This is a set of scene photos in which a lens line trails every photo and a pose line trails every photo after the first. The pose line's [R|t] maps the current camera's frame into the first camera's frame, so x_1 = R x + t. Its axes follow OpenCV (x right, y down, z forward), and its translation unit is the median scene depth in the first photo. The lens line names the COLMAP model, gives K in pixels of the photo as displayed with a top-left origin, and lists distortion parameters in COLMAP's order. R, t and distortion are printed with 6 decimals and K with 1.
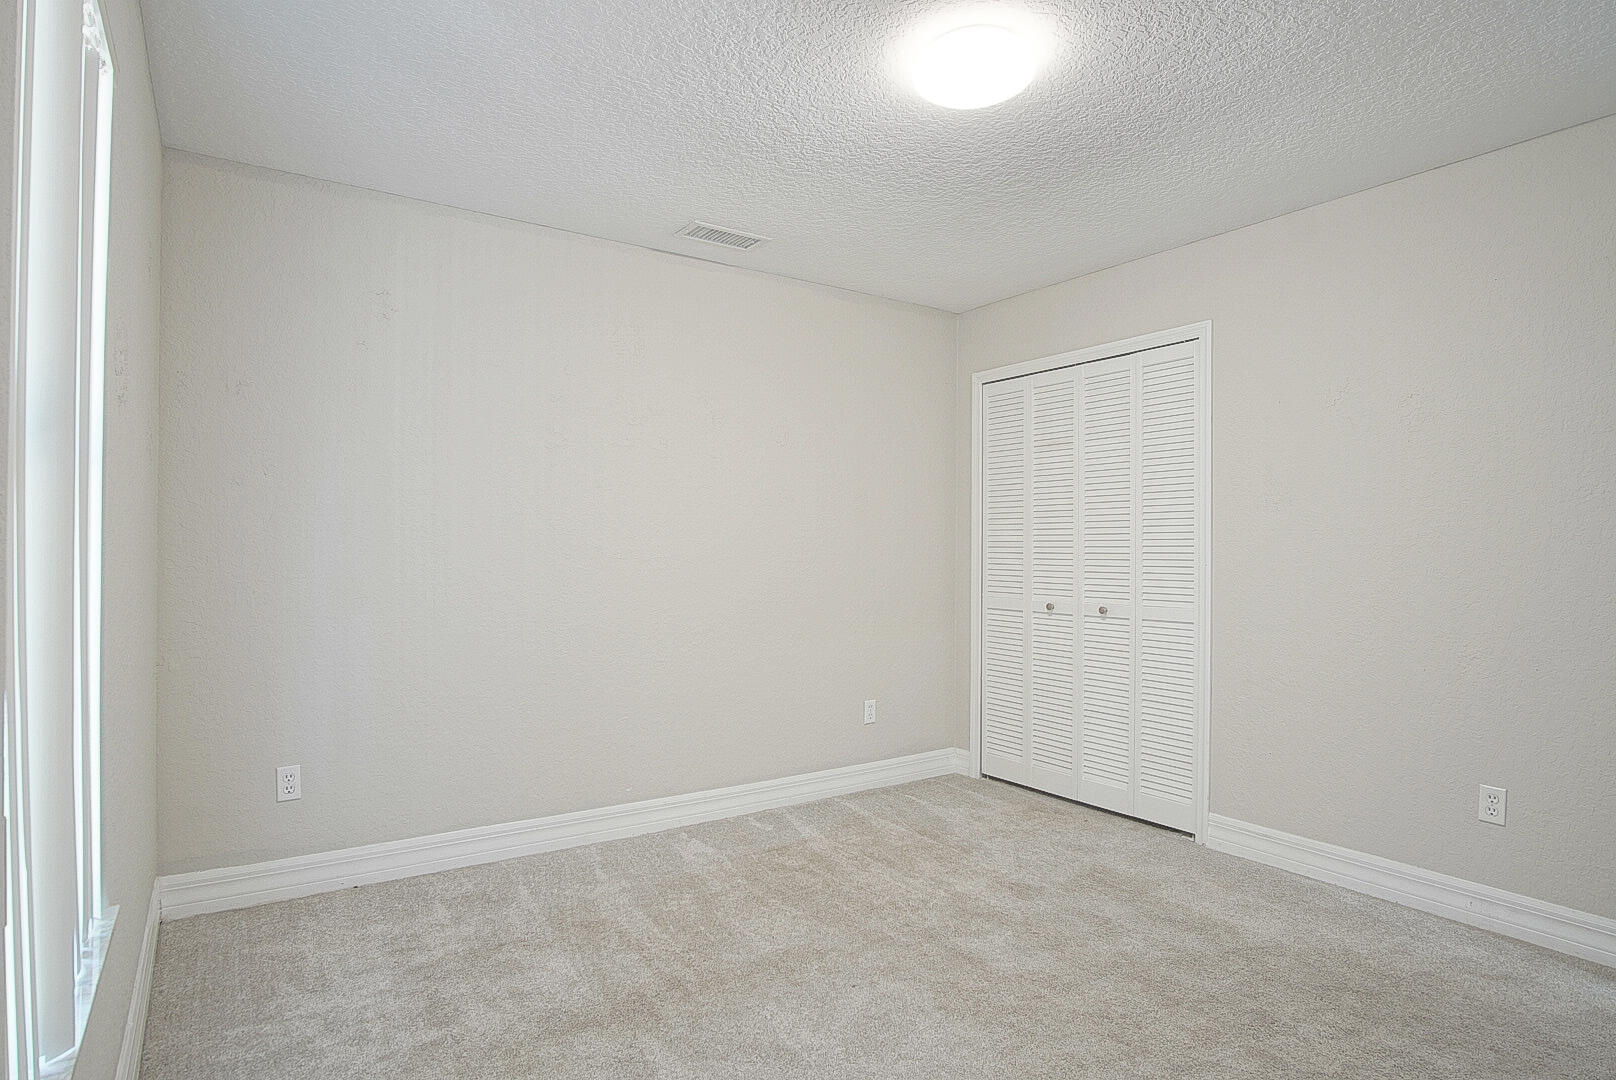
lens RADIAL K [[862.6, 0, 805.3], [0, 862.6, 546.5], [0, 0, 1]] dist [-0.028615, 0.002679]
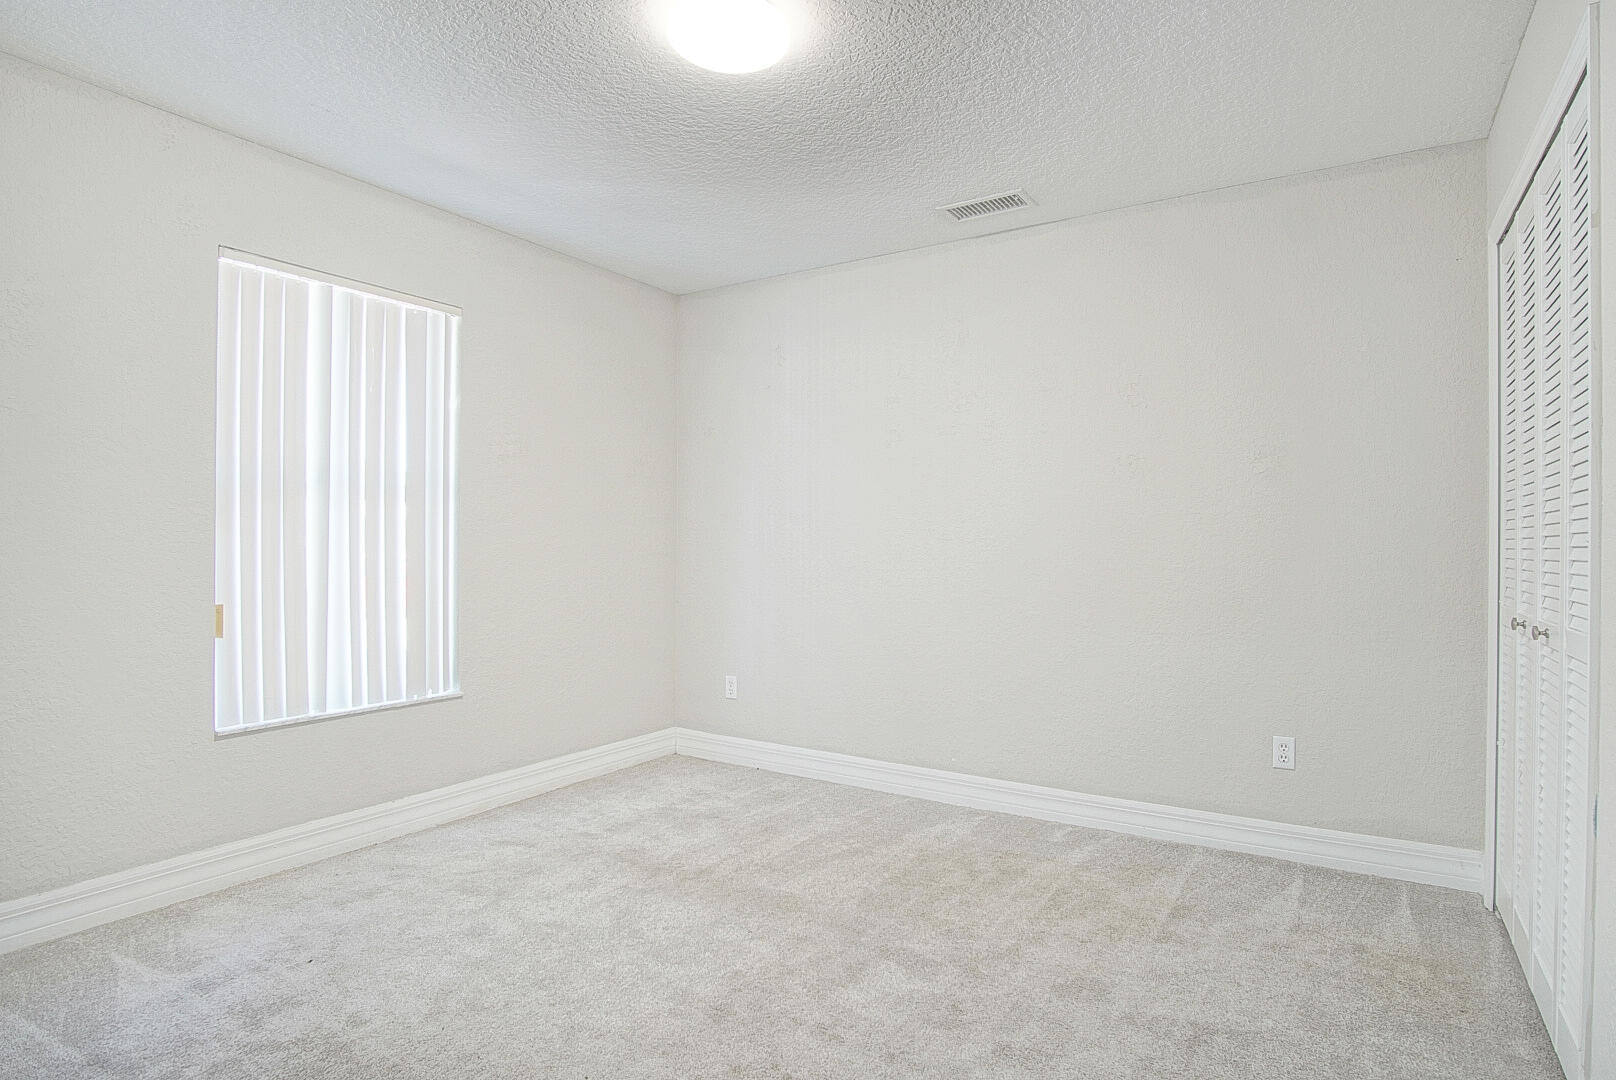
lens RADIAL K [[862.6, 0, 805.3], [0, 862.6, 546.5], [0, 0, 1]] dist [-0.028615, 0.002679]
pose [[0.389951, -0.000913, -0.920835, 0.739610], [0.001223, 0.999999, -0.000474, 0.023893], [0.920835, -0.000941, 0.389952, 0.449010]]
